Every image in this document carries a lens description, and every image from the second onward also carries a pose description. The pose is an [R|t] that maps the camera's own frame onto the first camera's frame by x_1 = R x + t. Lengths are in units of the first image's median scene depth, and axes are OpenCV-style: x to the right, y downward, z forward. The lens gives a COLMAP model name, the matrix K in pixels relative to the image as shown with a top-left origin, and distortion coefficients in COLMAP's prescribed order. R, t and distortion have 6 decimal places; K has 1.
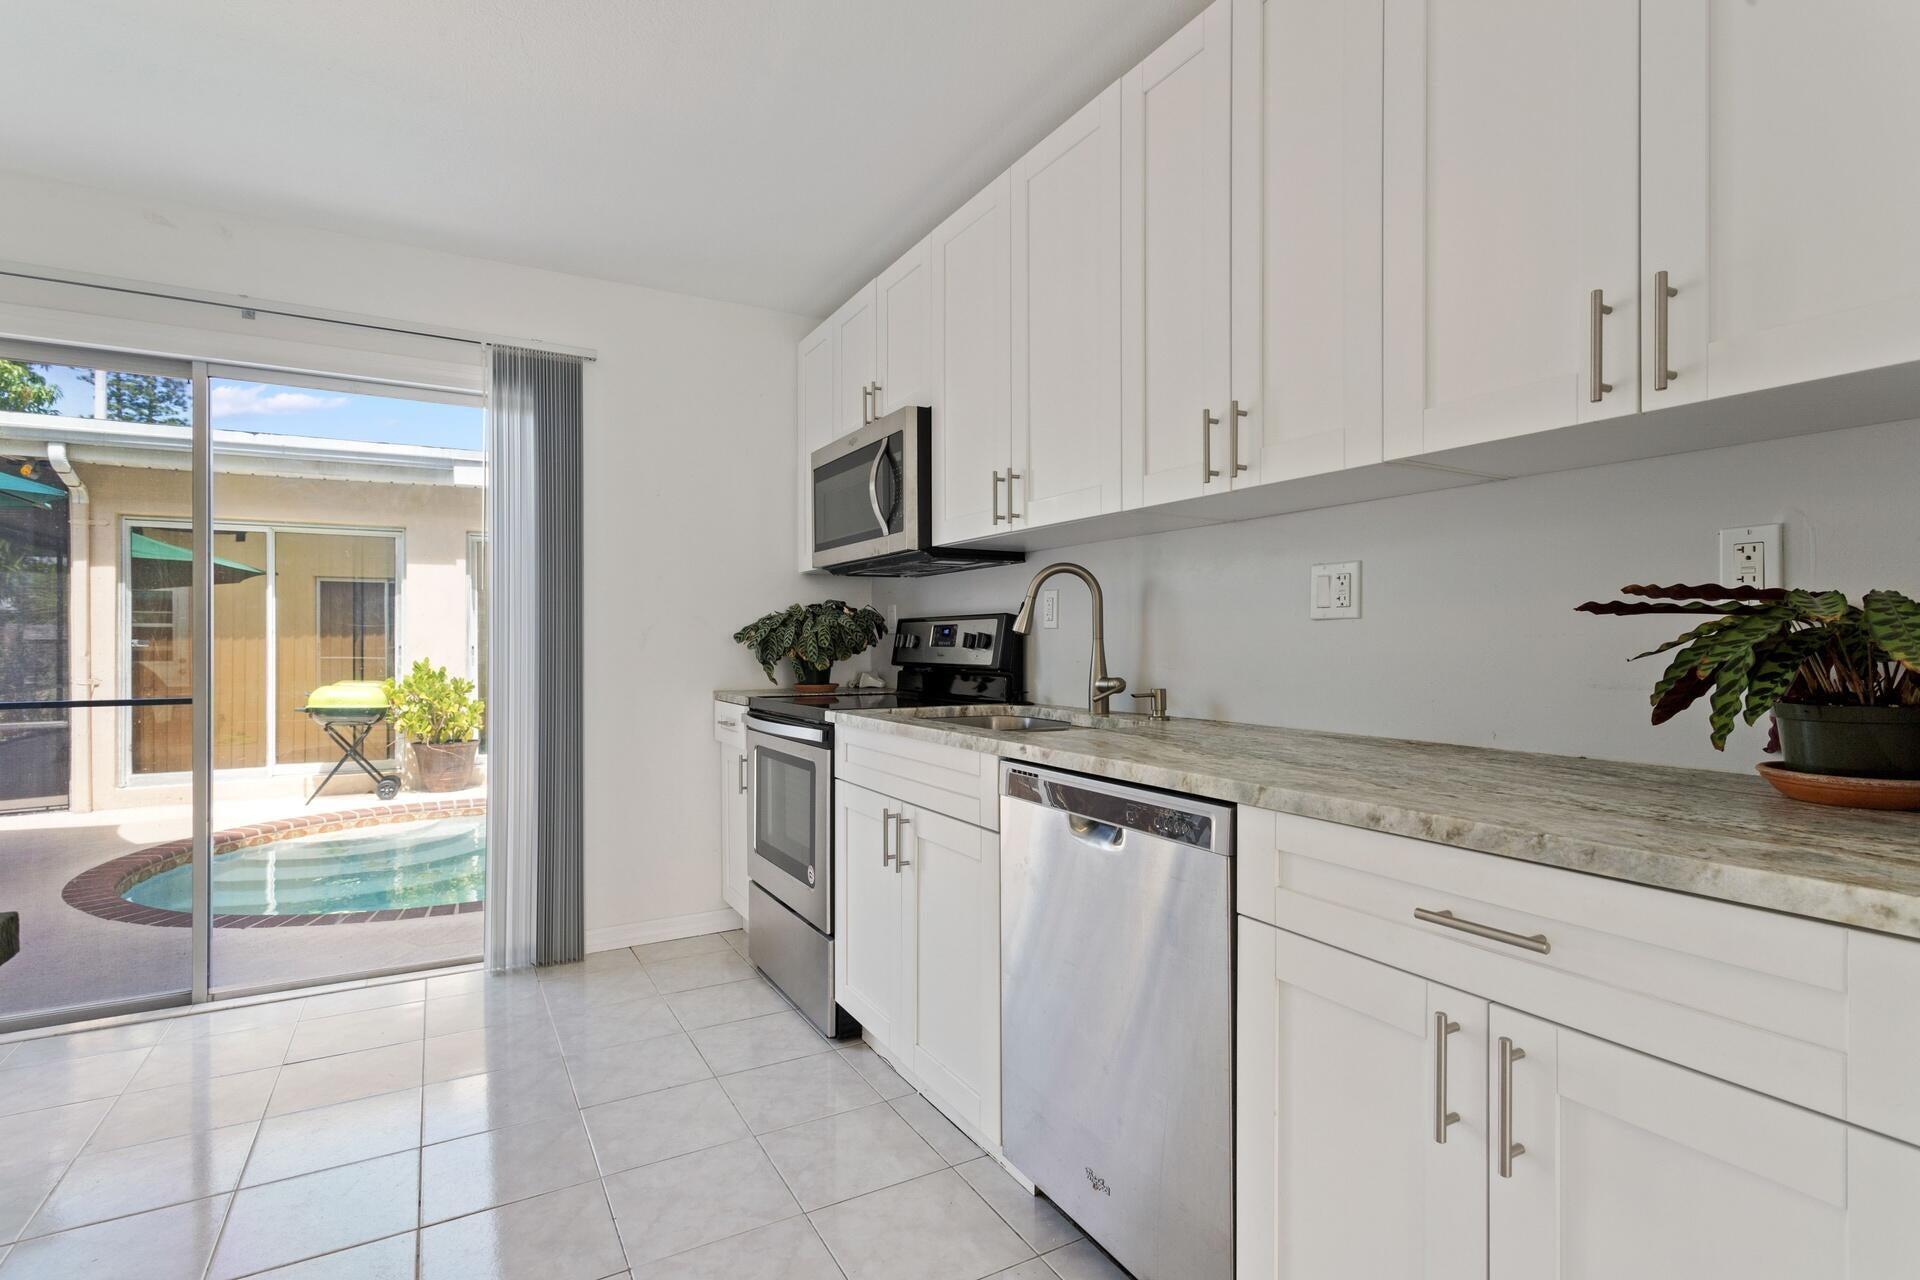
lens RADIAL K [[923.0, 0, 957.7], [0, 923.0, 646.1], [0, 0, 1]] dist [-0.001939, -0.000377]
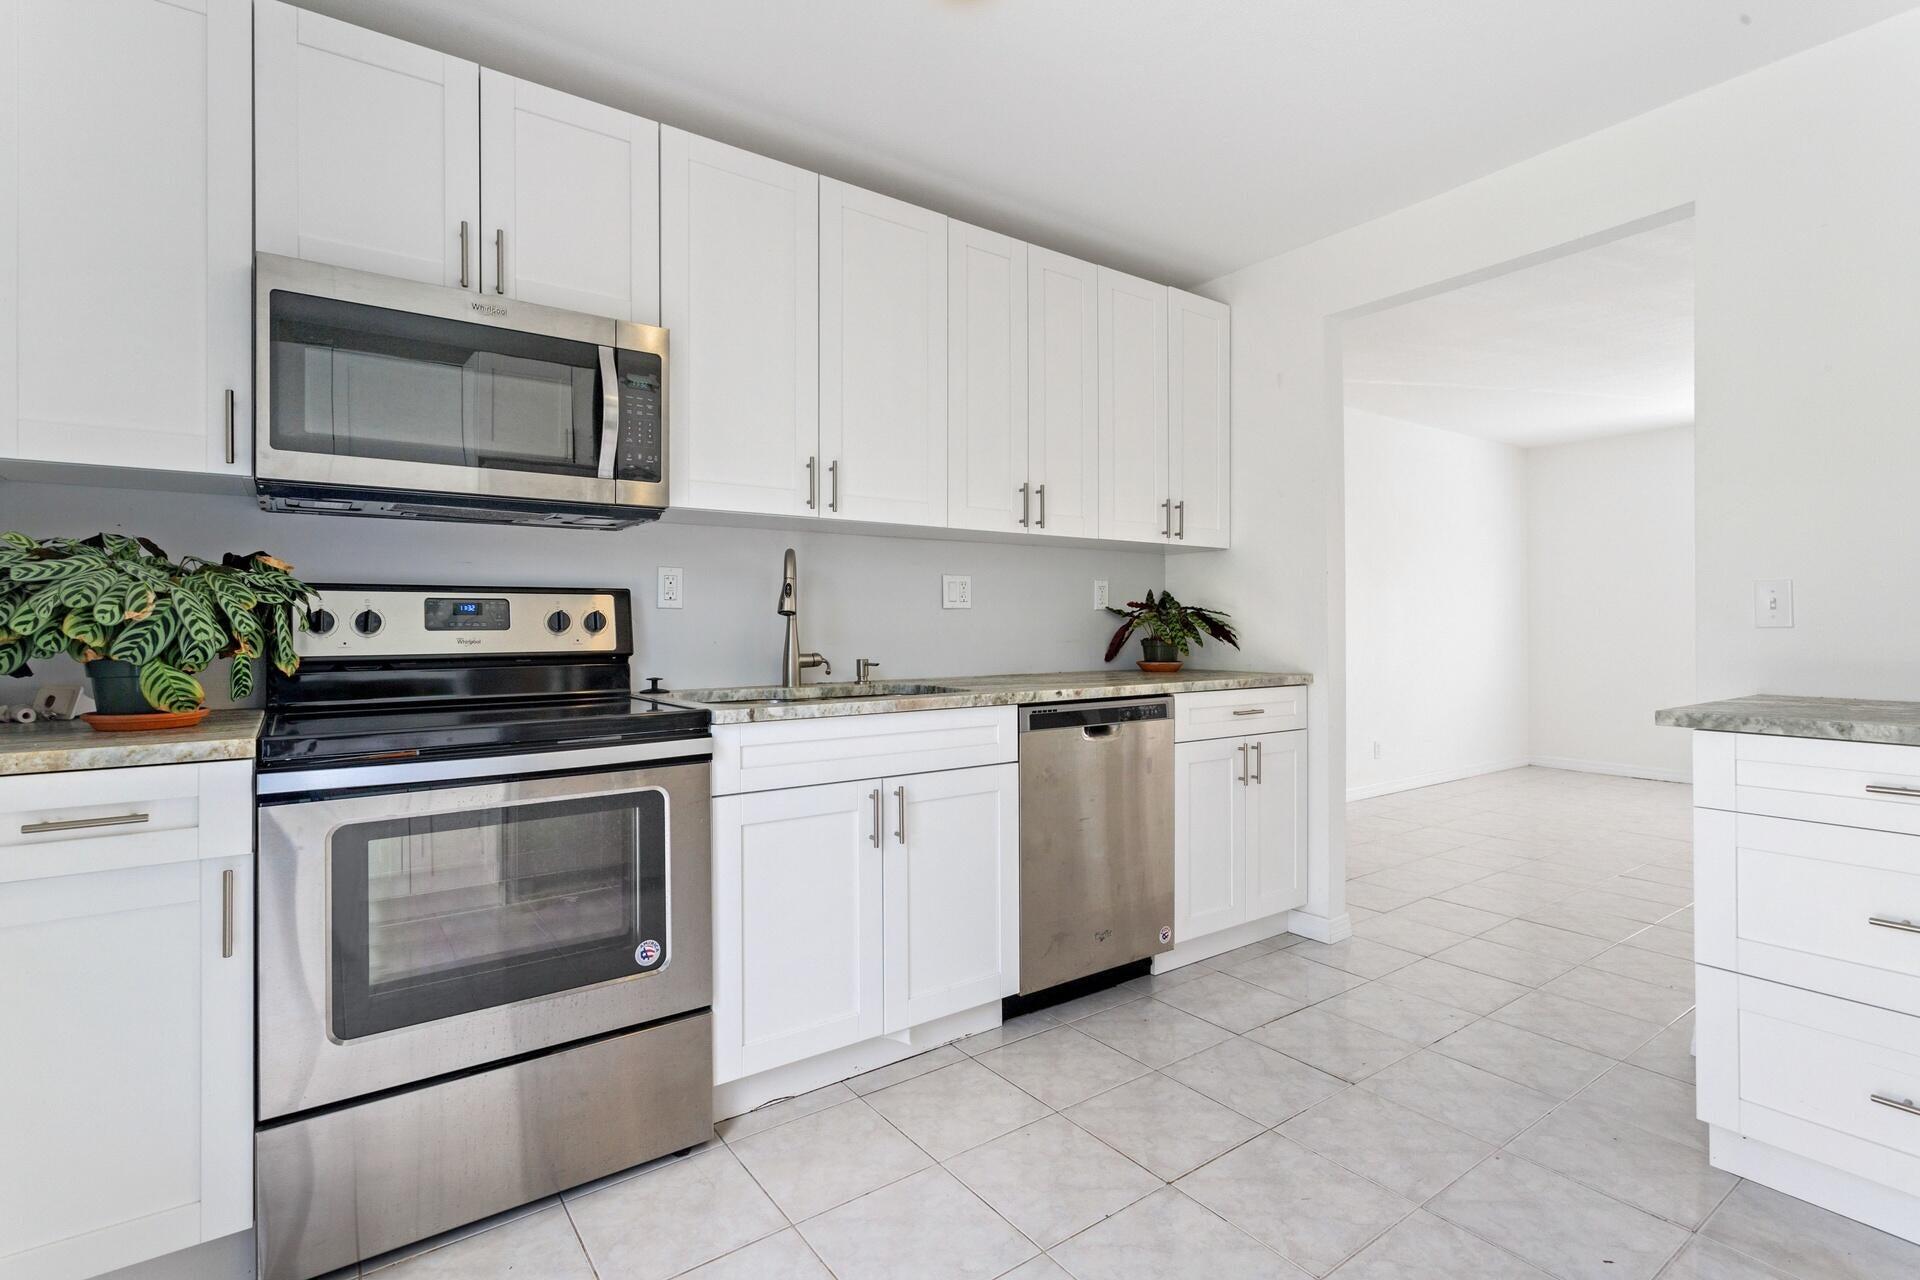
lens RADIAL K [[909.8, 0, 957.2], [0, 909.8, 627.3], [0, 0, 1]] dist [0.001952, 0.000267]
pose [[-0.110576, 0.000083, 0.993868, -0.703687], [0.009545, 0.999954, 0.000978, 0.001384], [-0.993822, 0.009594, -0.110572, 0.679483]]
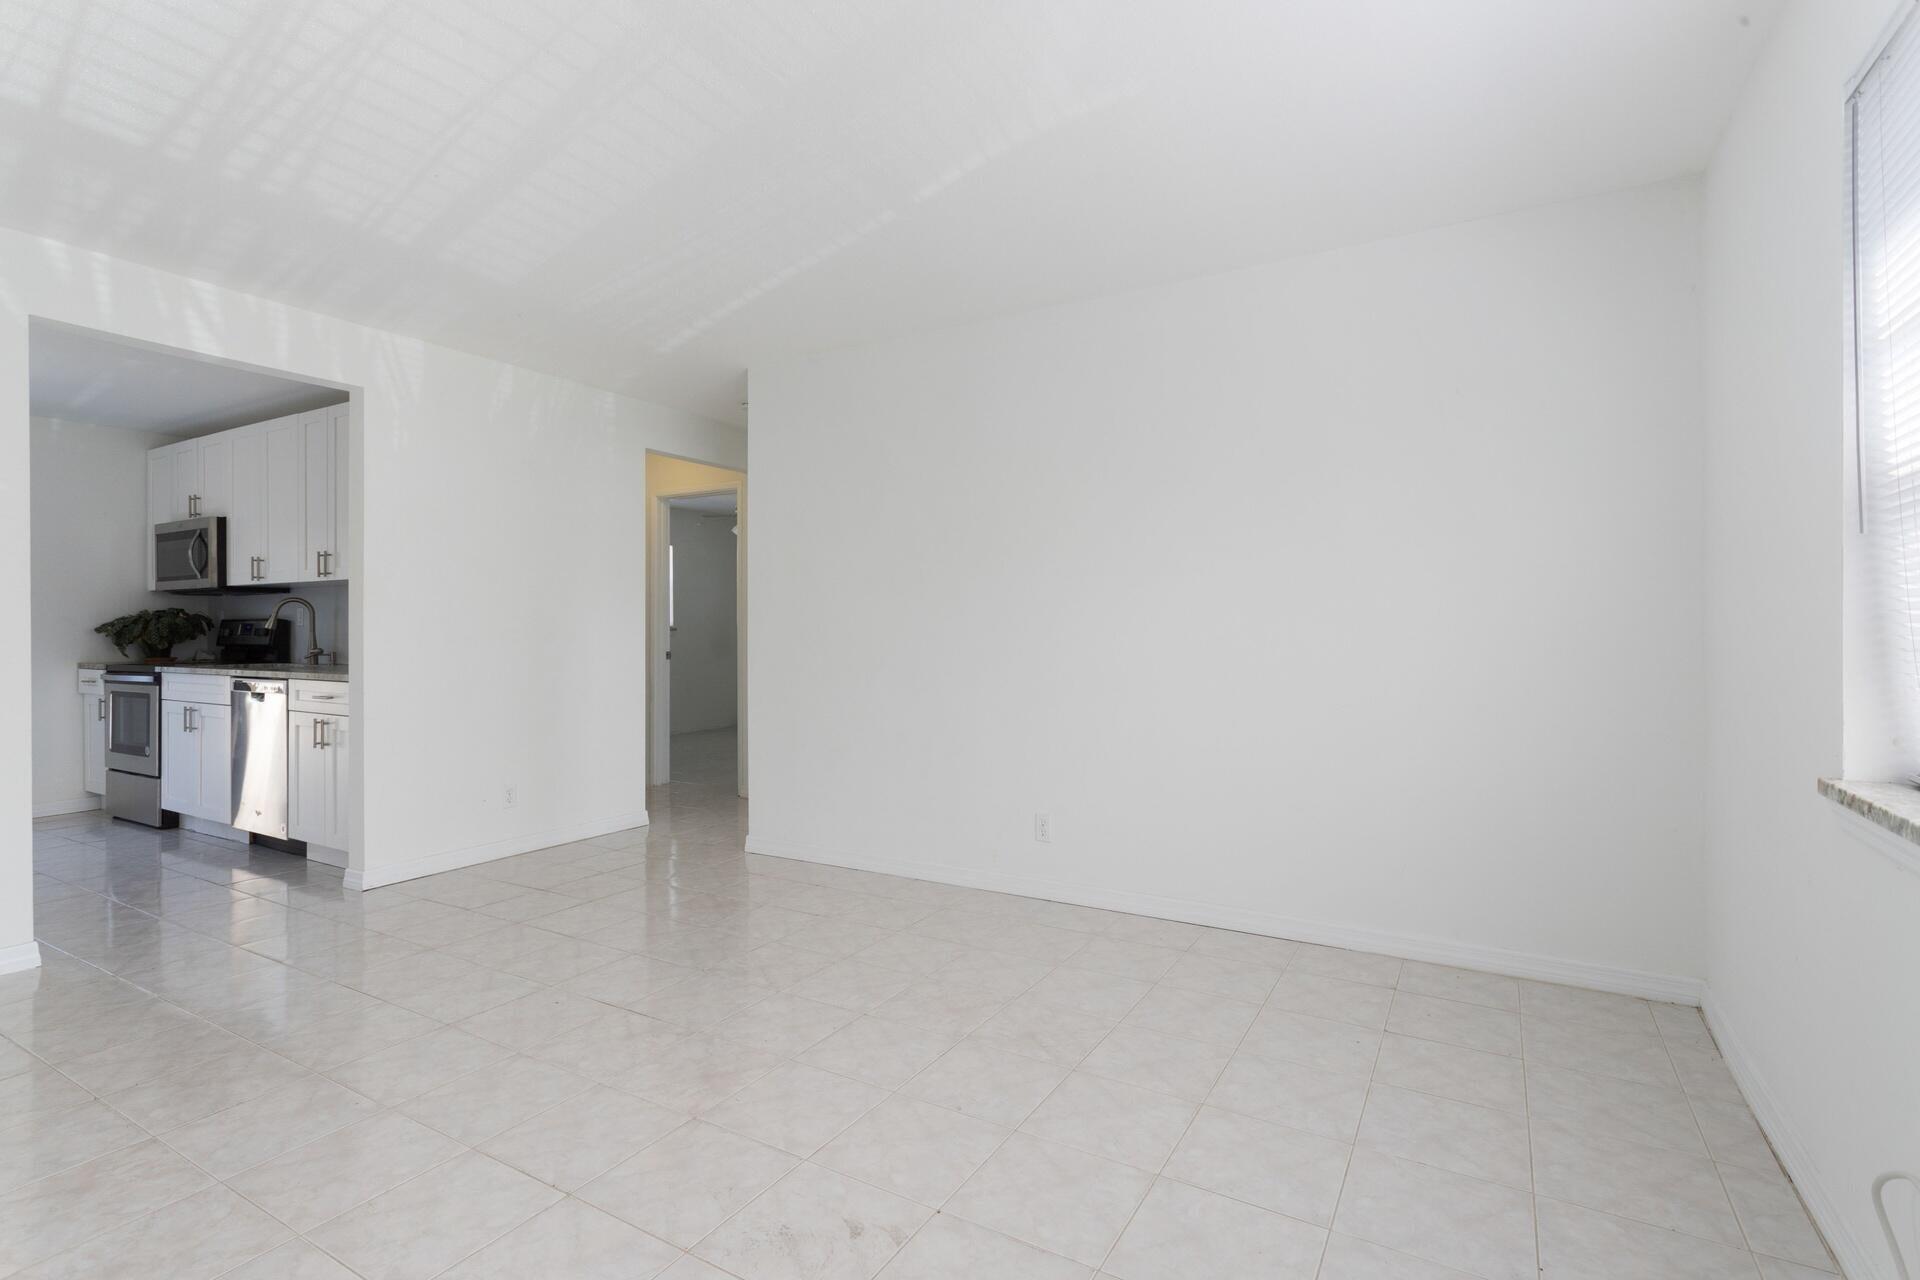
lens RADIAL K [[909.8, 0, 957.2], [0, 909.8, 627.3], [0, 0, 1]] dist [0.001952, 0.000267]
pose [[0.867036, 0.000030, 0.498246, 0.300128], [0.003987, 0.999968, -0.006998, 0.003008], [-0.498230, 0.008054, 0.867007, -1.254358]]
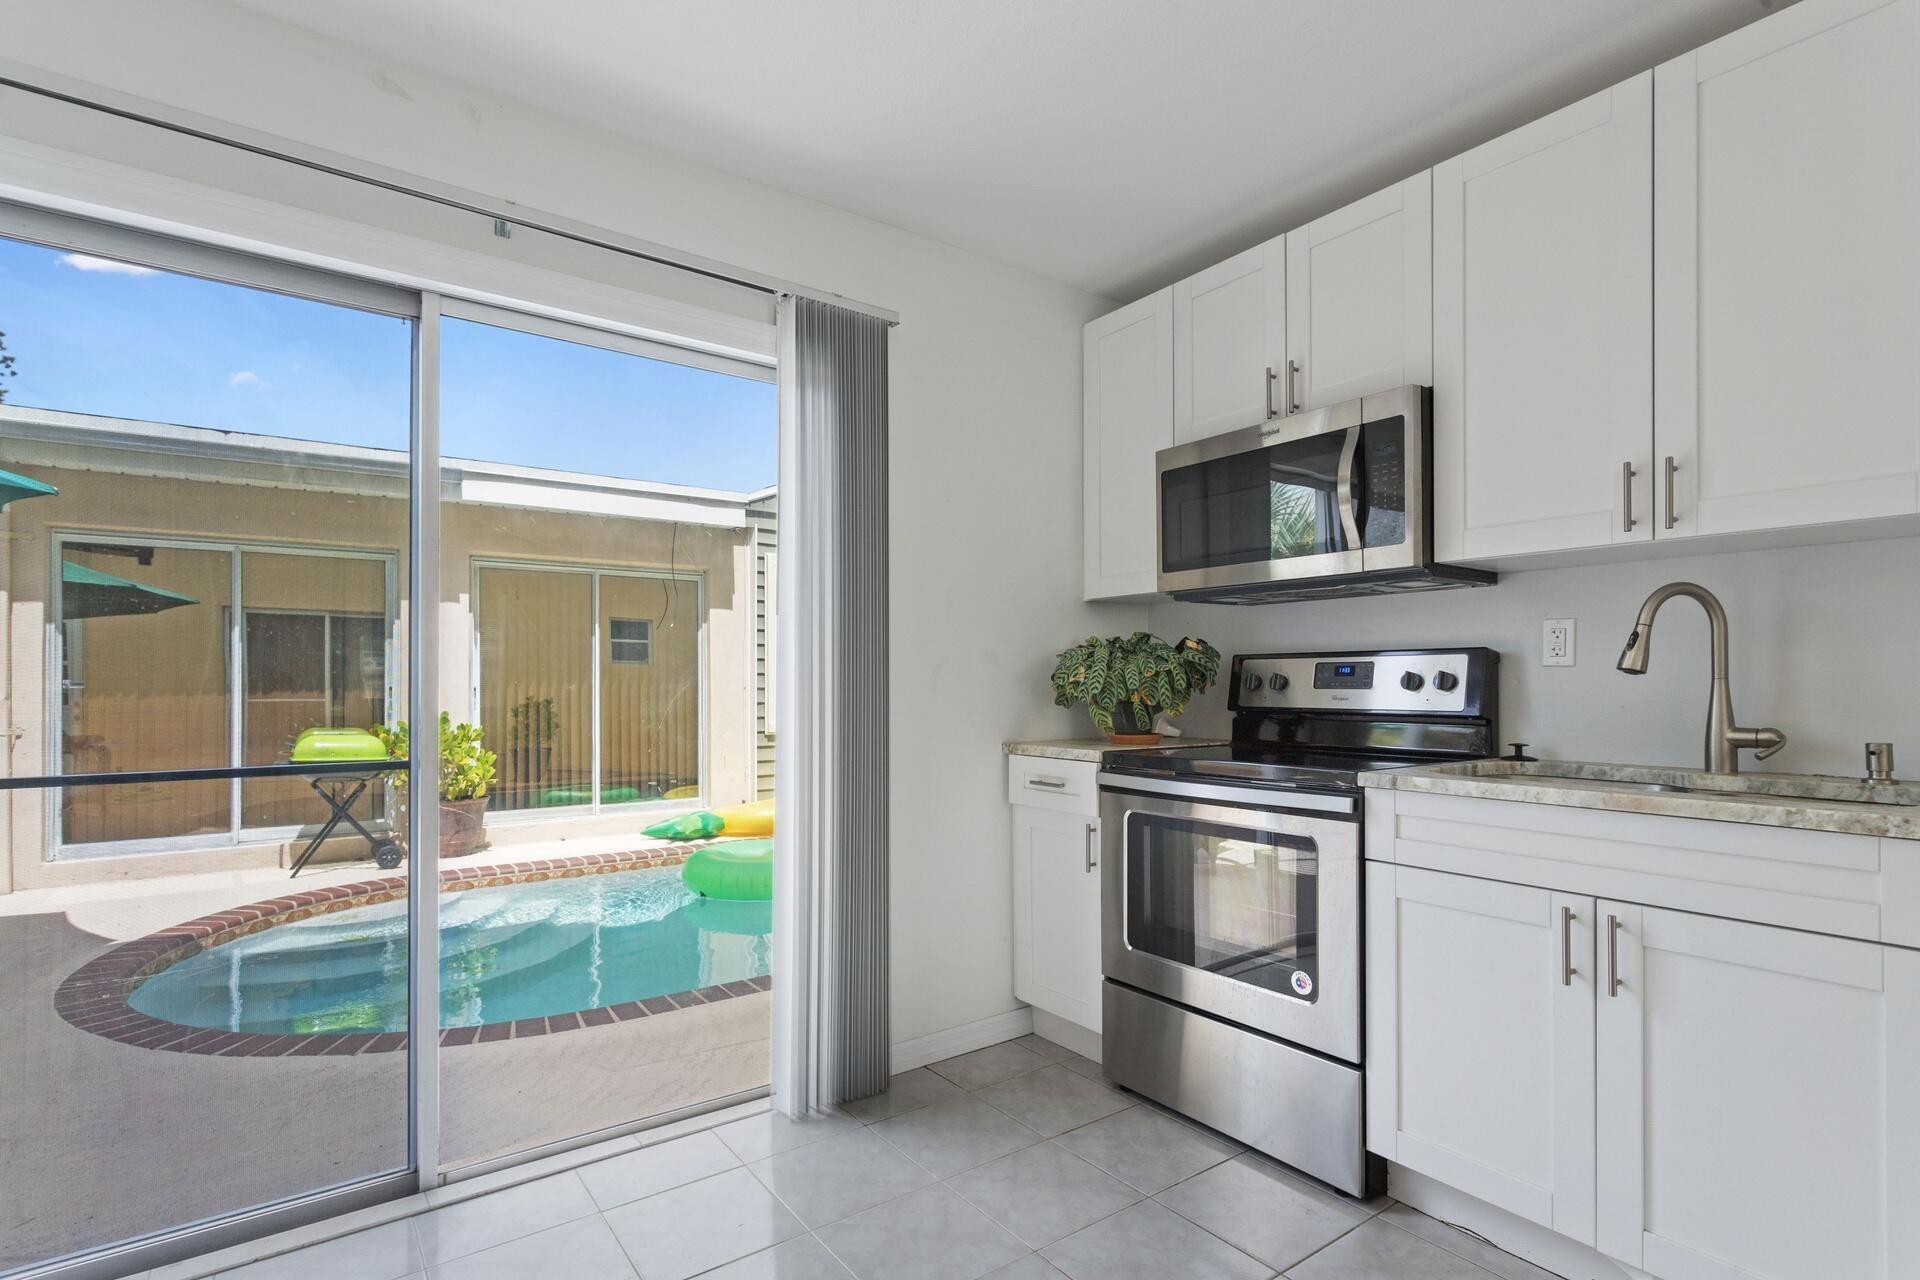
lens RADIAL K [[927.1, 0, 954.8], [0, 927.1, 680.9], [0, 0, 1]] dist [0.001855, 0.000177]
pose [[0.994083, 0.001198, 0.108618, -0.429370], [-0.000370, 0.999971, -0.007643, 0.000068], [-0.108624, 0.007557, 0.994054, 0.206088]]
